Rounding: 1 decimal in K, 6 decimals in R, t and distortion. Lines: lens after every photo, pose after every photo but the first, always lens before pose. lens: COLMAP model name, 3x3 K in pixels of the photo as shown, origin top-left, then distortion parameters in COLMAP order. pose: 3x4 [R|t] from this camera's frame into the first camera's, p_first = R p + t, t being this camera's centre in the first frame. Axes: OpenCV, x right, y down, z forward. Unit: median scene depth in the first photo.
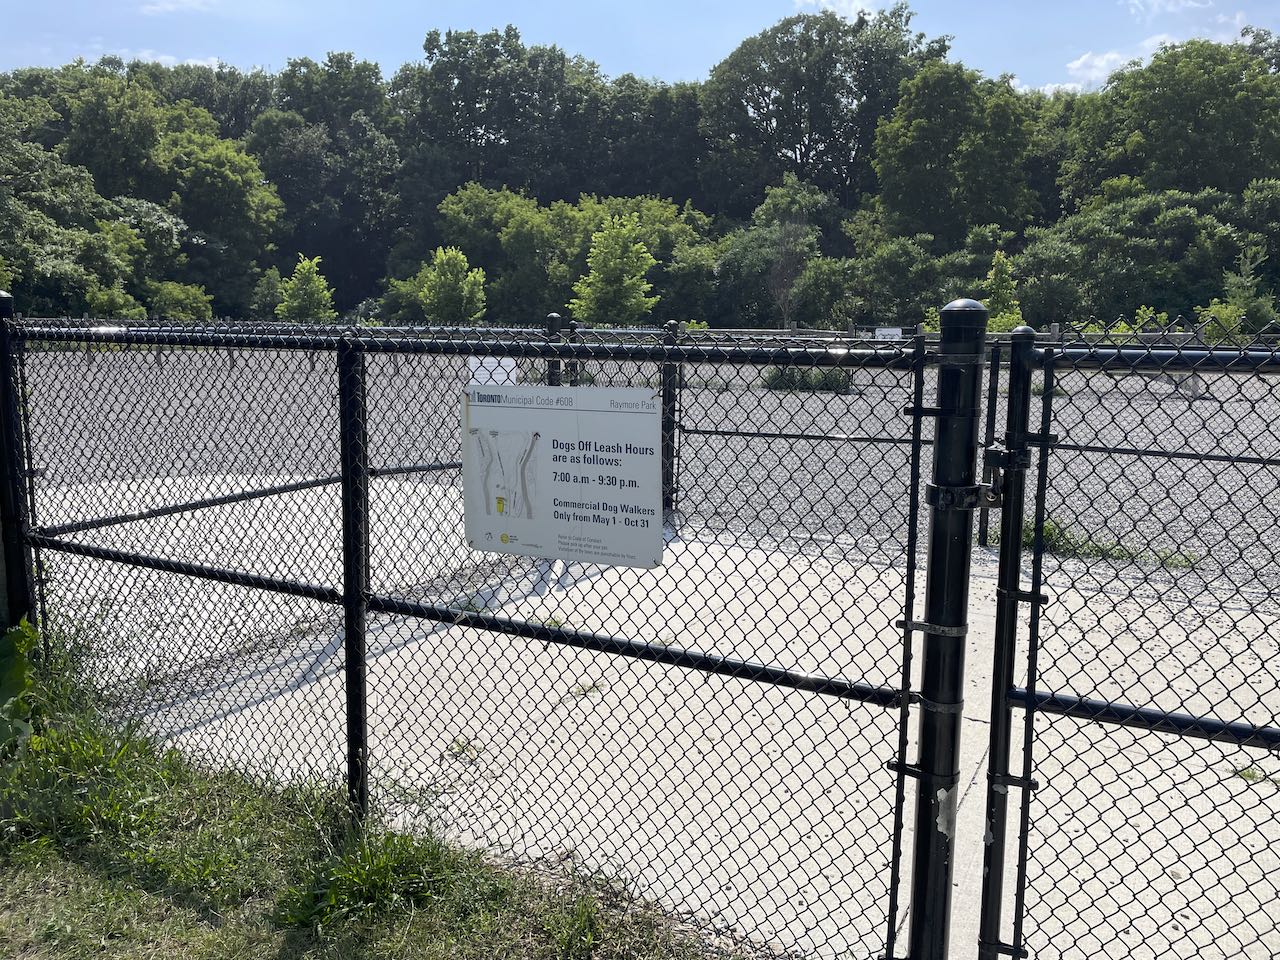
lens RADIAL K [[981.4, 0, 645.4], [0, 981.4, 480.8], [0, 0, 1]] dist [0.074686, -0.010145]
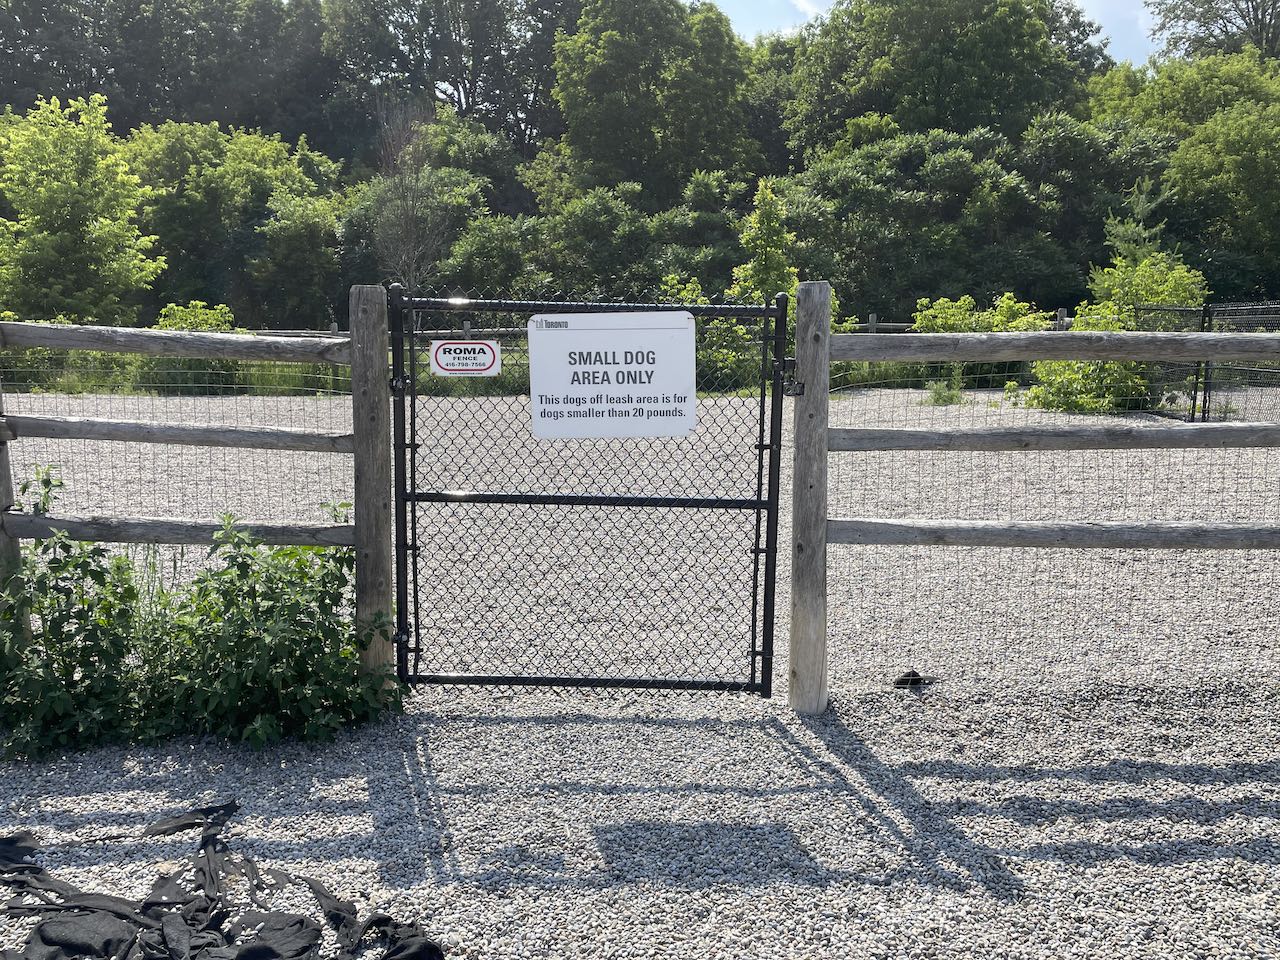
lens RADIAL K [[981.4, 0, 641.3], [0, 981.4, 482.5], [0, 0, 1]] dist [0.074686, -0.010145]
pose [[0.958285, -0.062596, 0.278875, 0.074198], [0.059233, 0.998034, 0.020478, -0.045455], [-0.279609, -0.003105, 0.960109, 0.298635]]
